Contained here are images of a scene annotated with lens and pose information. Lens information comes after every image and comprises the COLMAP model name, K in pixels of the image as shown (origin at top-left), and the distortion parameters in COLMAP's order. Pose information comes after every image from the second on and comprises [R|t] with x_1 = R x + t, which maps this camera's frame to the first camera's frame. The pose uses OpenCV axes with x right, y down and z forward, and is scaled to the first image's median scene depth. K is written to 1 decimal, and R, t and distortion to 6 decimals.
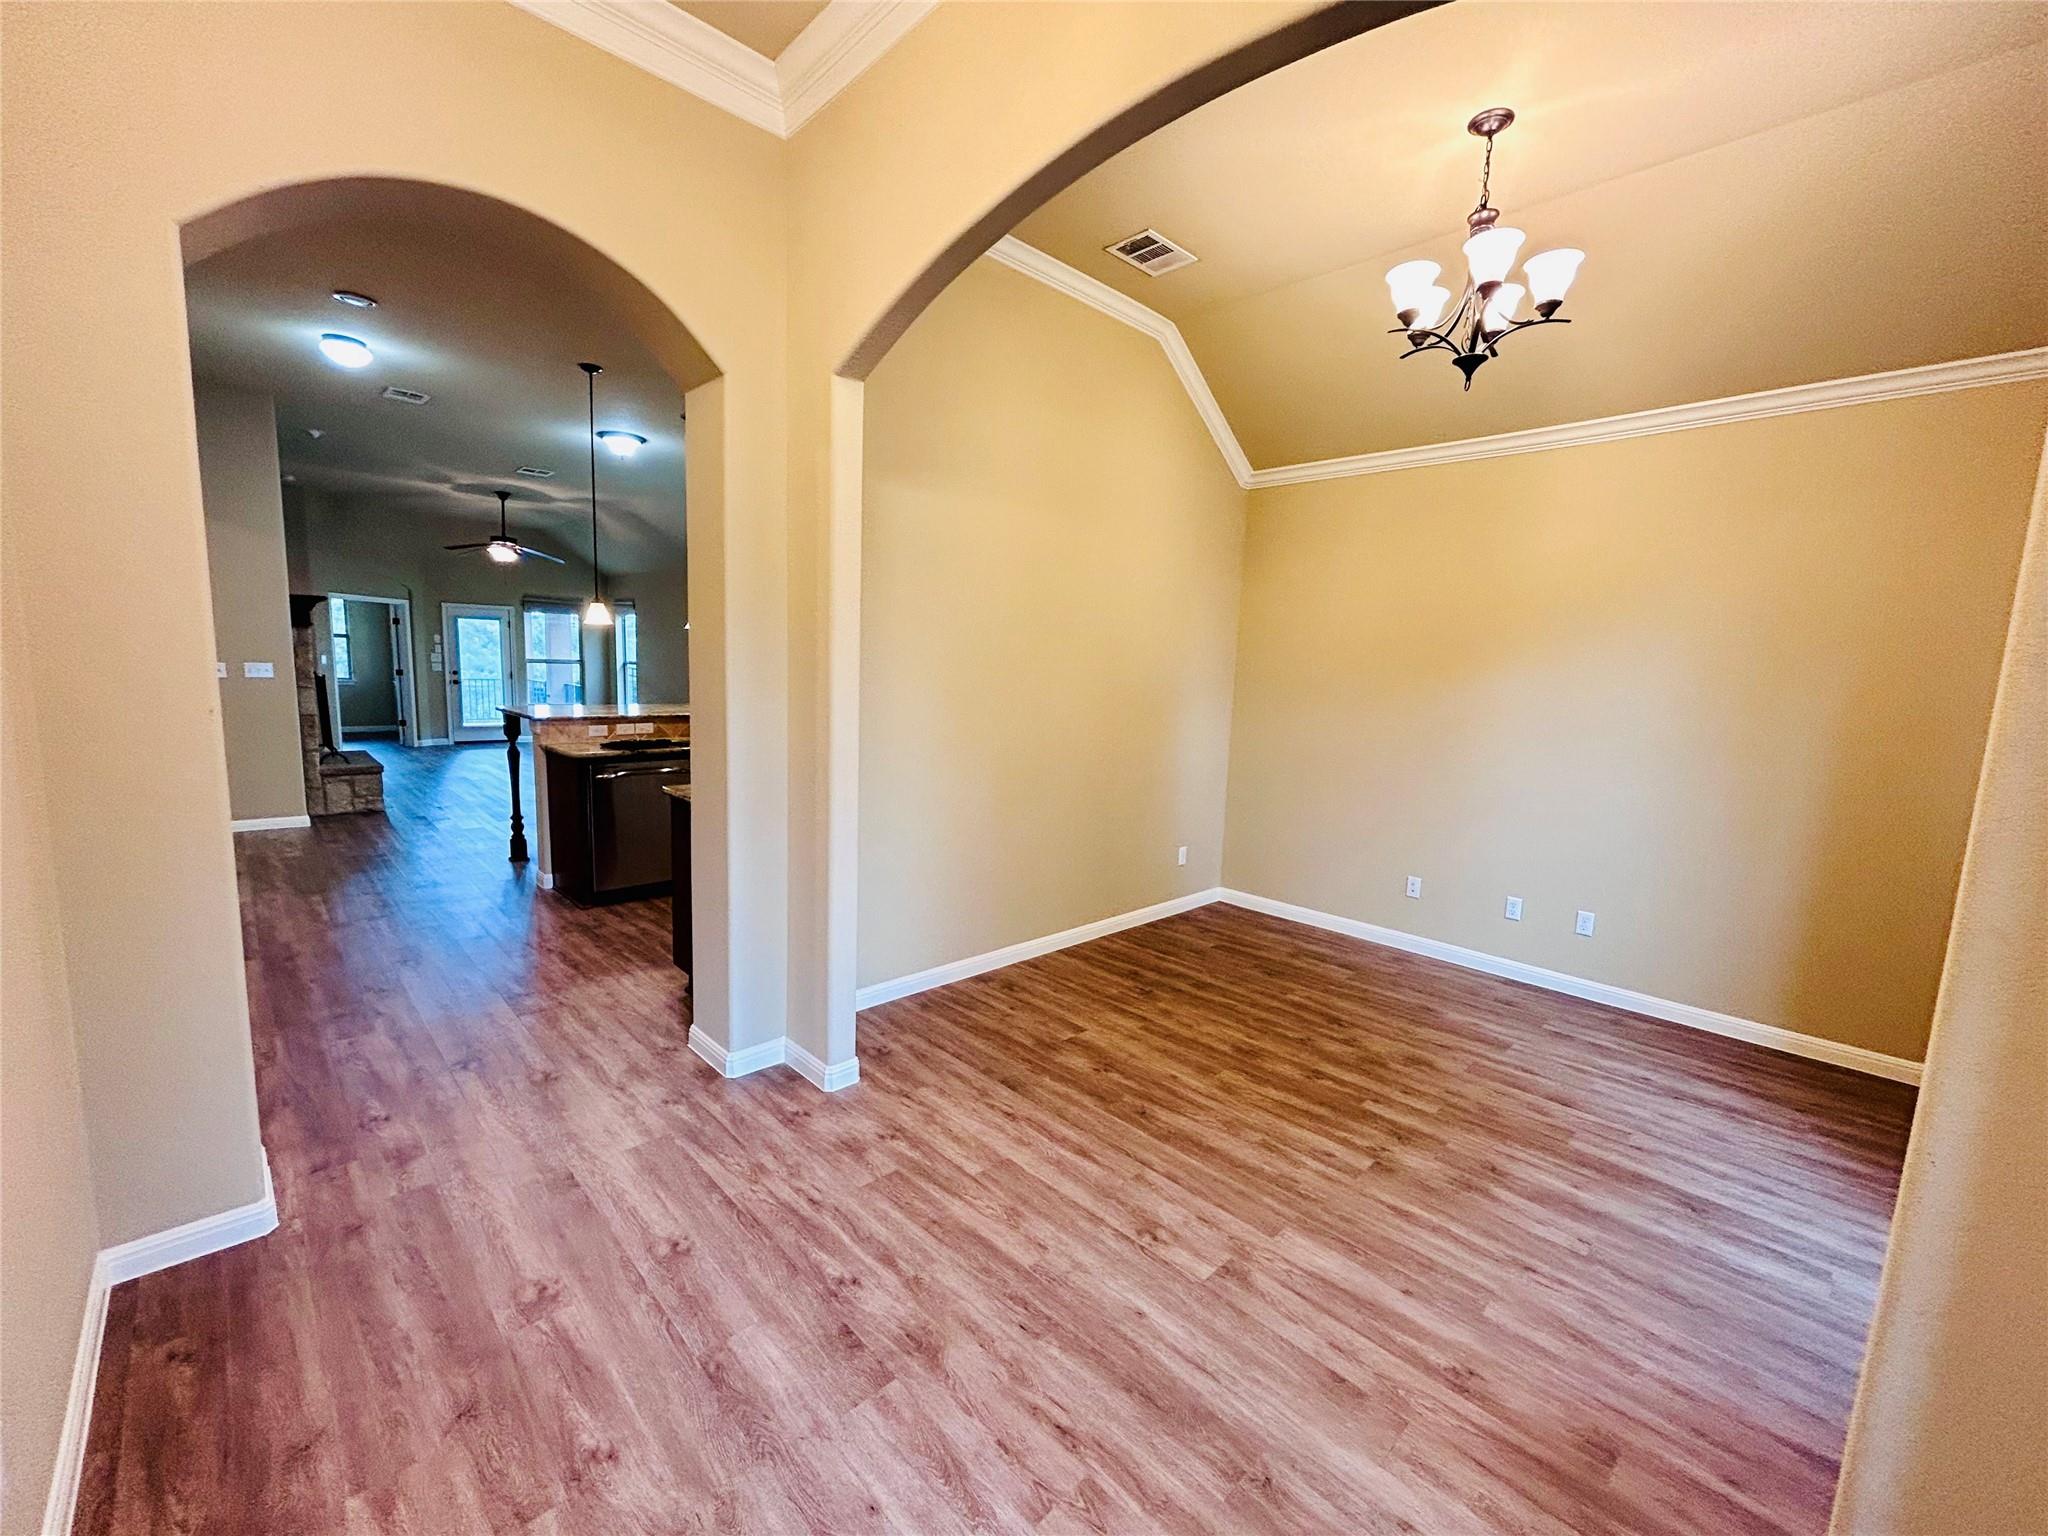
lens RADIAL K [[823.4, 0, 1028.5], [0, 823.4, 777.6], [0, 0, 1]] dist [0.000921, -0.000646]
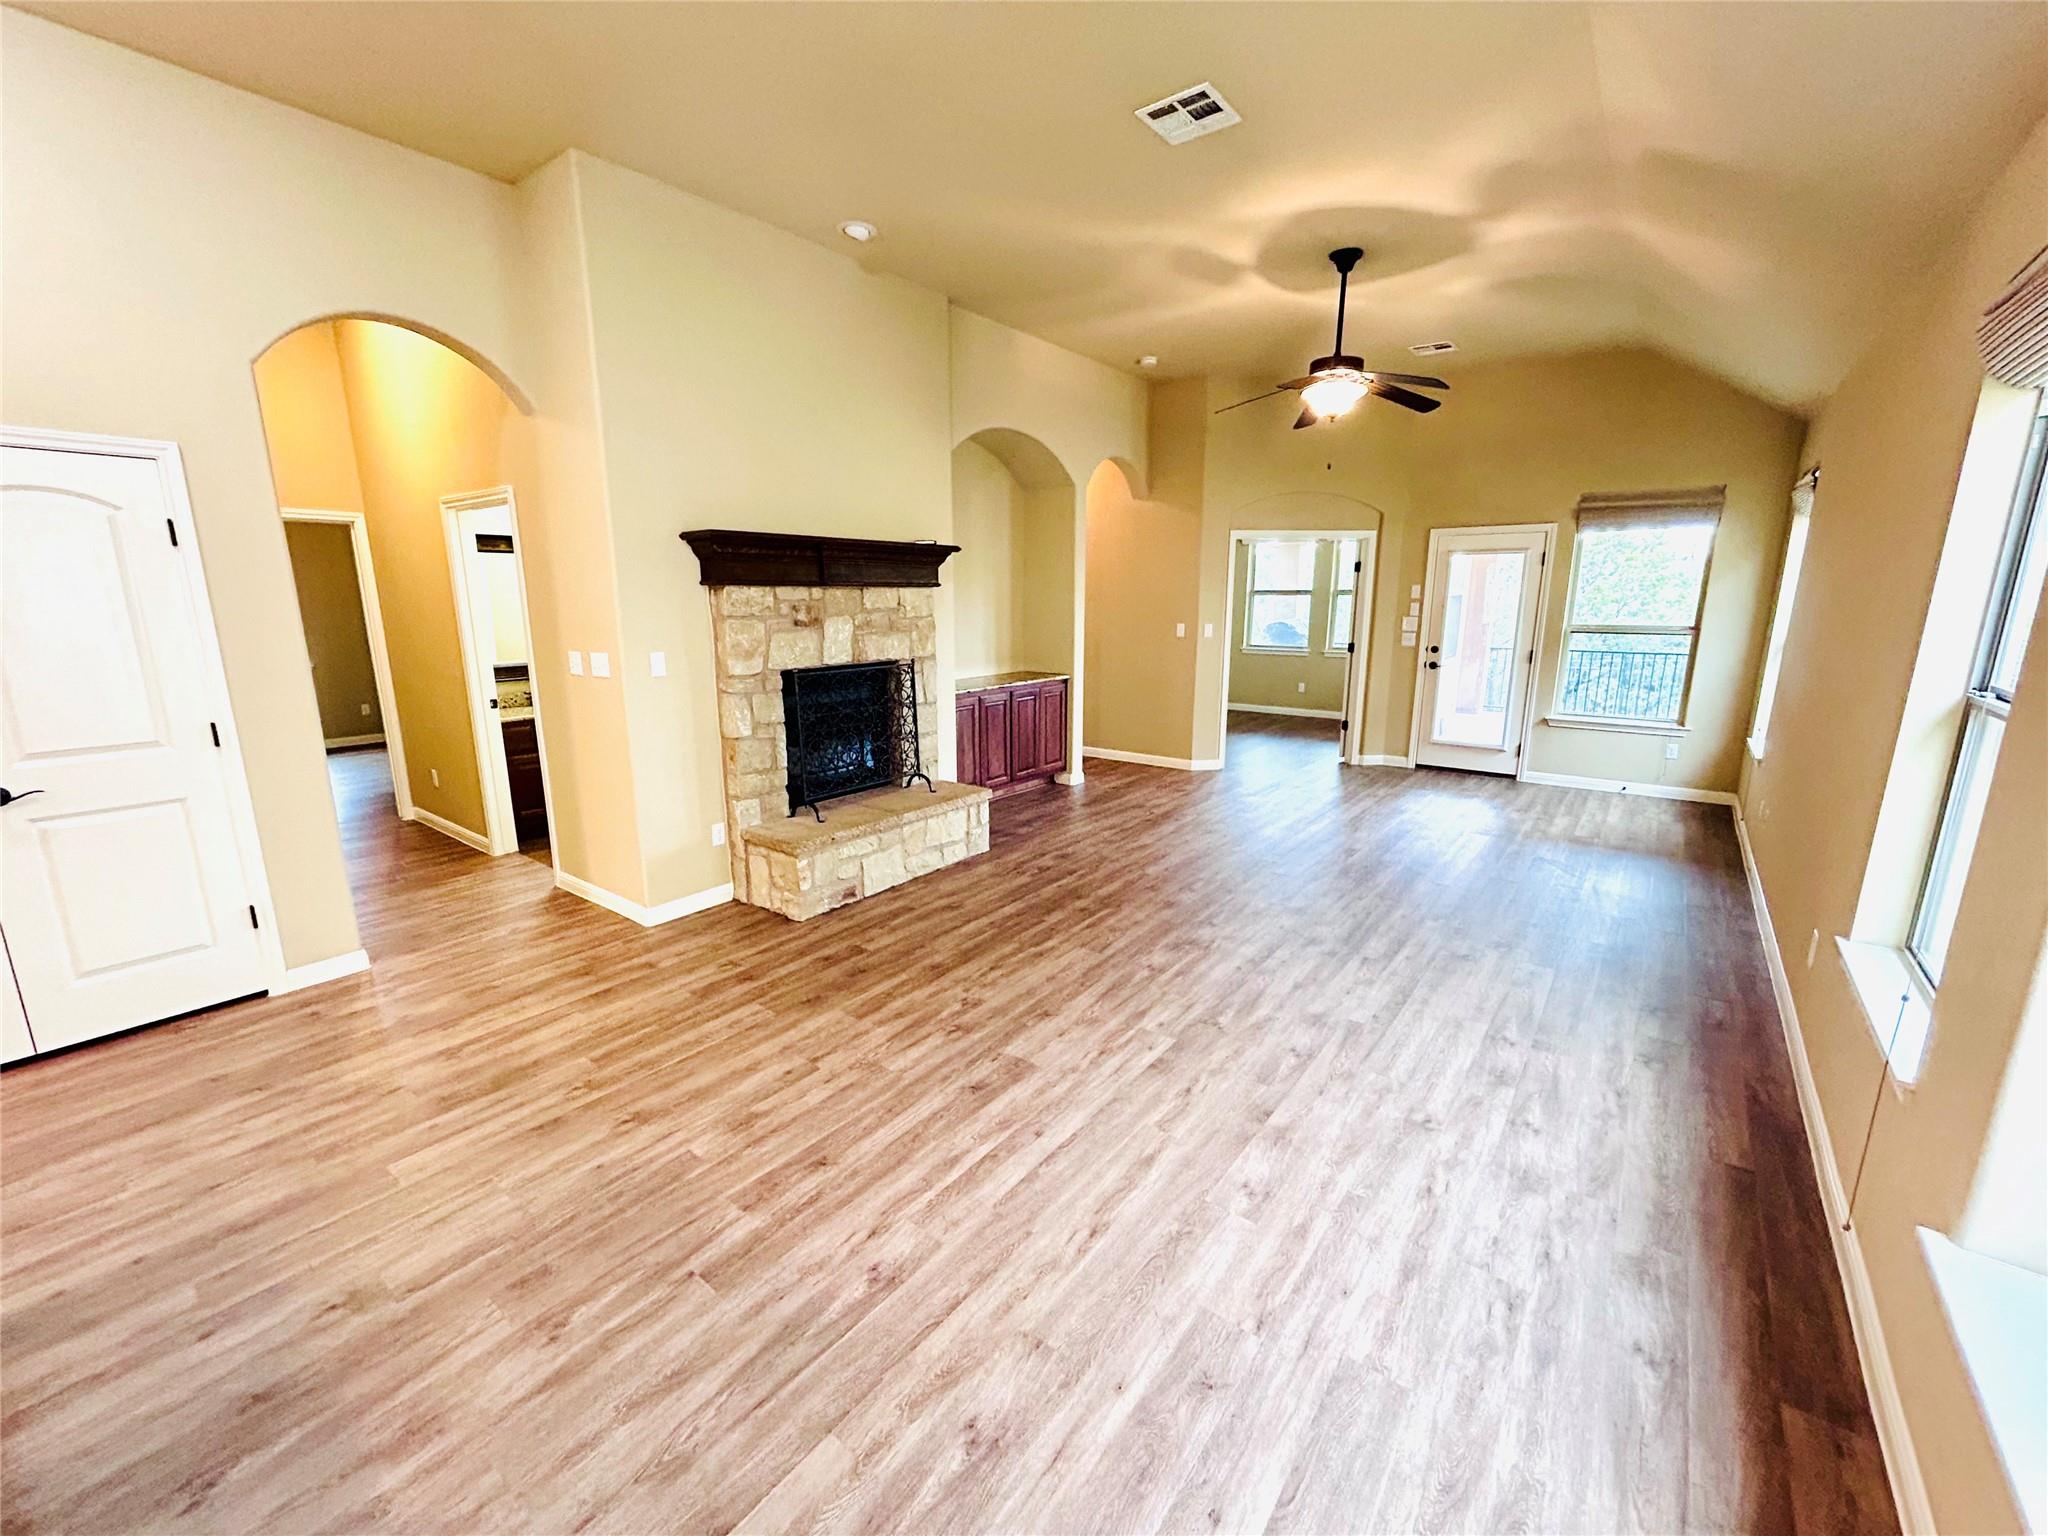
lens RADIAL K [[823.4, 0, 1010.2], [0, 823.4, 775.5], [0, 0, 1]] dist [0.000921, -0.000646]
pose [[0.141071, 0.188631, -0.971863, -0.152222], [-0.135314, 0.976141, 0.169820, -0.099100], [0.980709, 0.107550, 0.163229, 0.620790]]
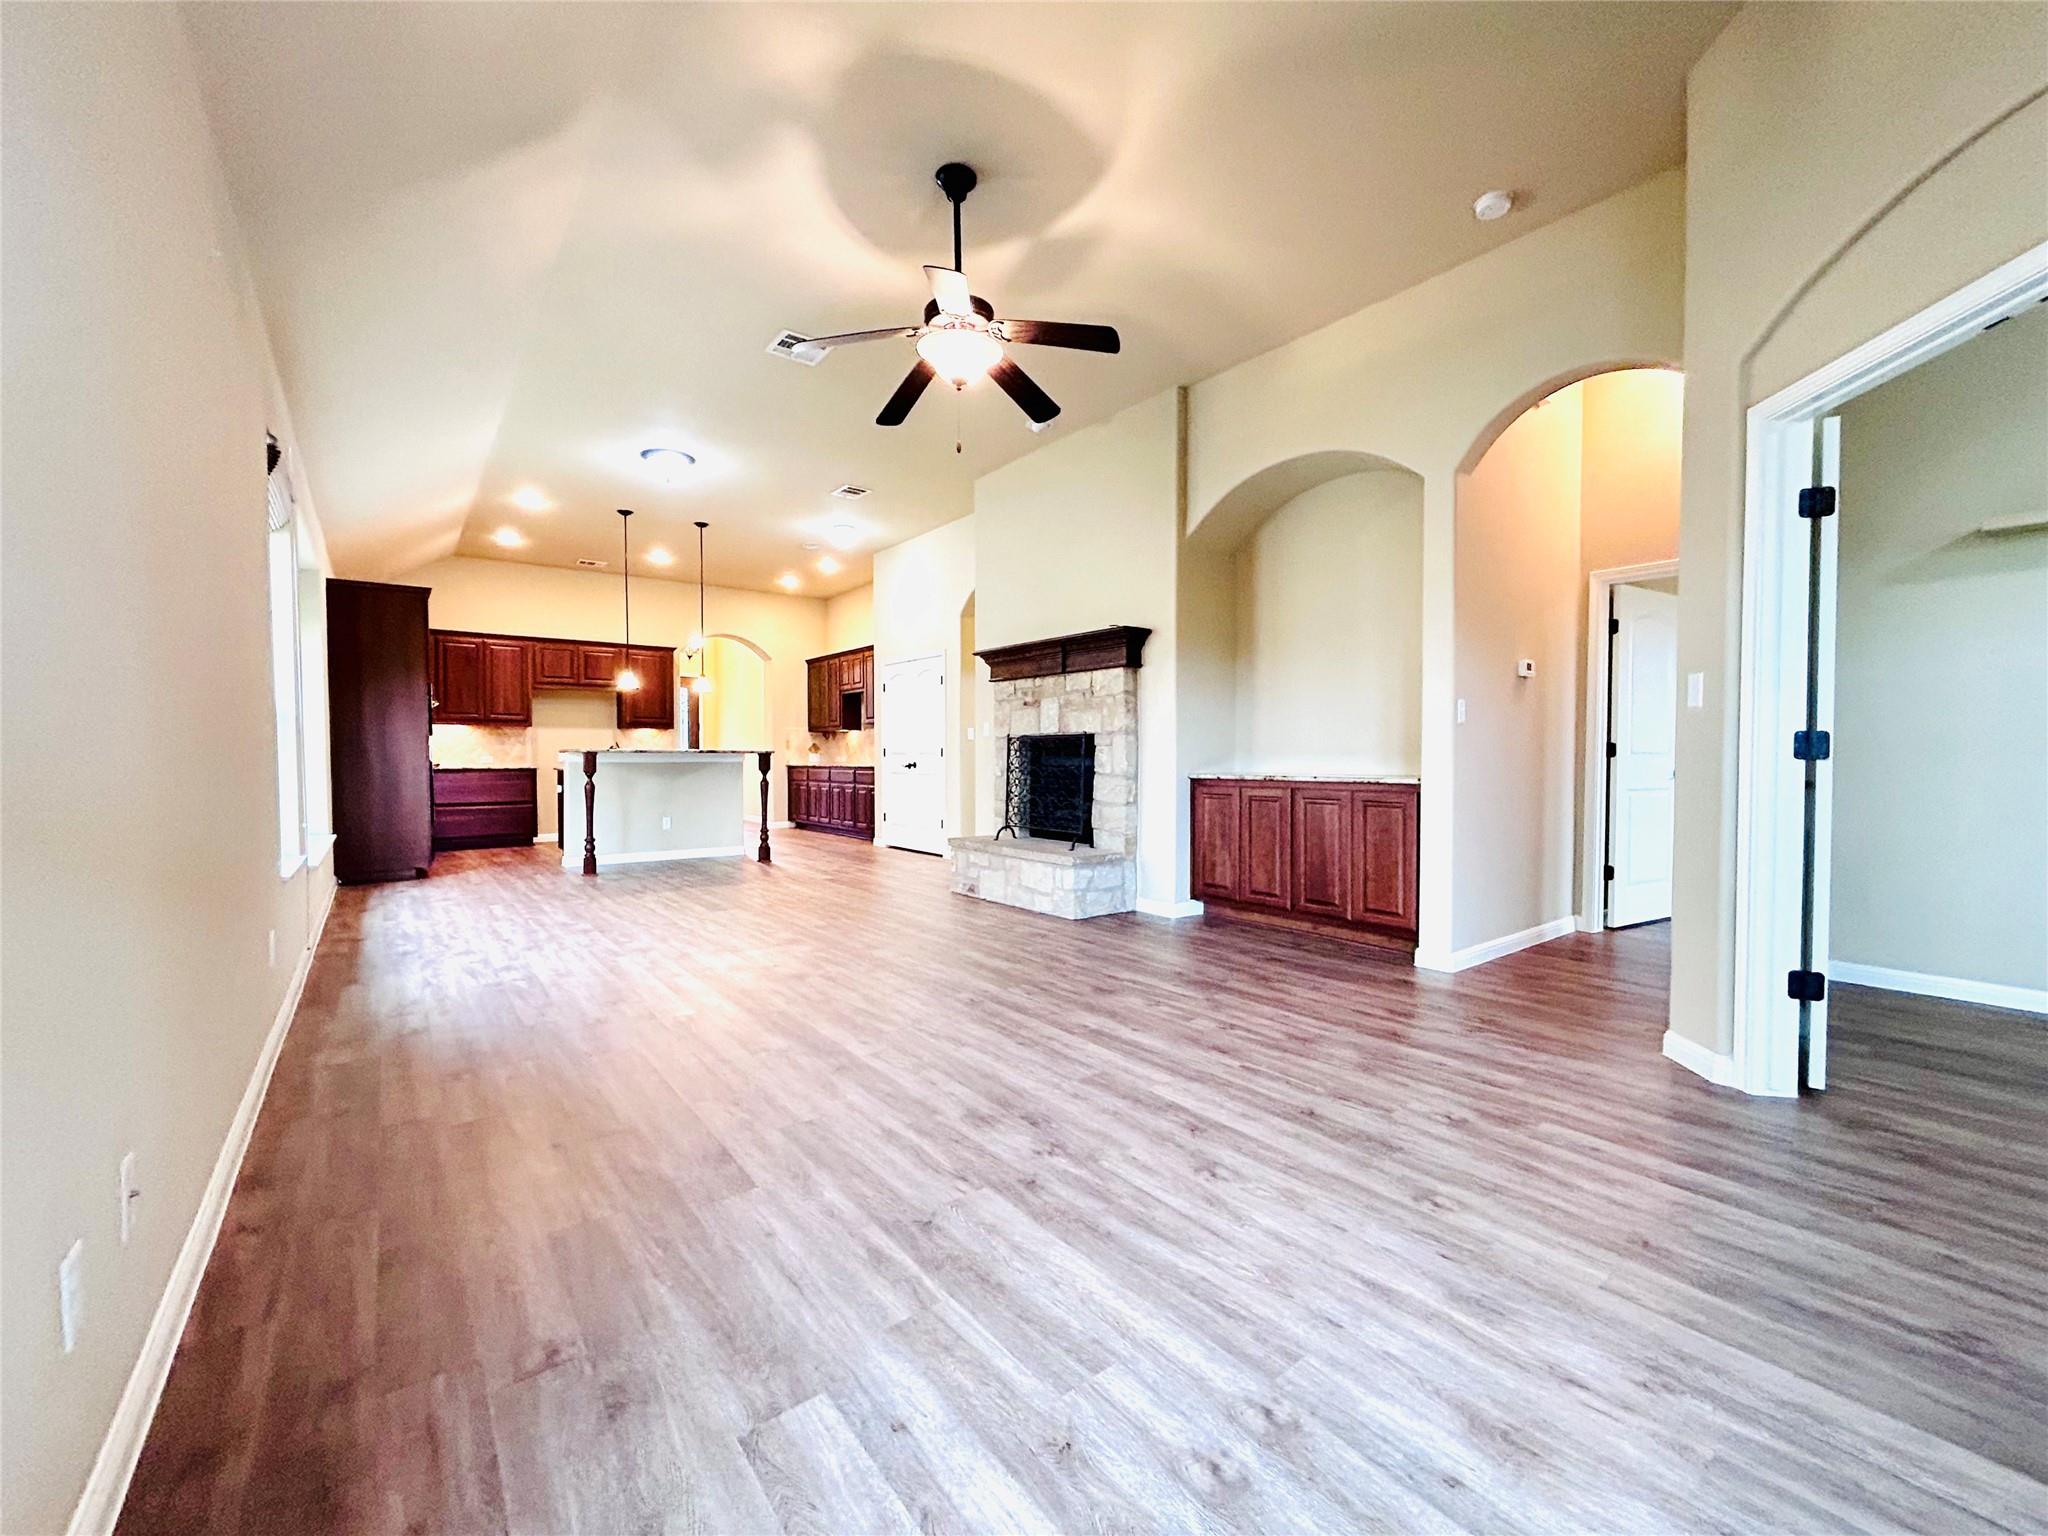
lens RADIAL K [[823.4, 0, 1020.0], [0, 823.4, 776.6], [0, 0, 1]] dist [0.000921, -0.000646]
pose [[-0.994816, -0.028991, 0.097474, -0.568704], [-0.012177, 0.985566, 0.168851, -0.131792], [-0.100963, 0.166789, -0.980810, 1.087108]]
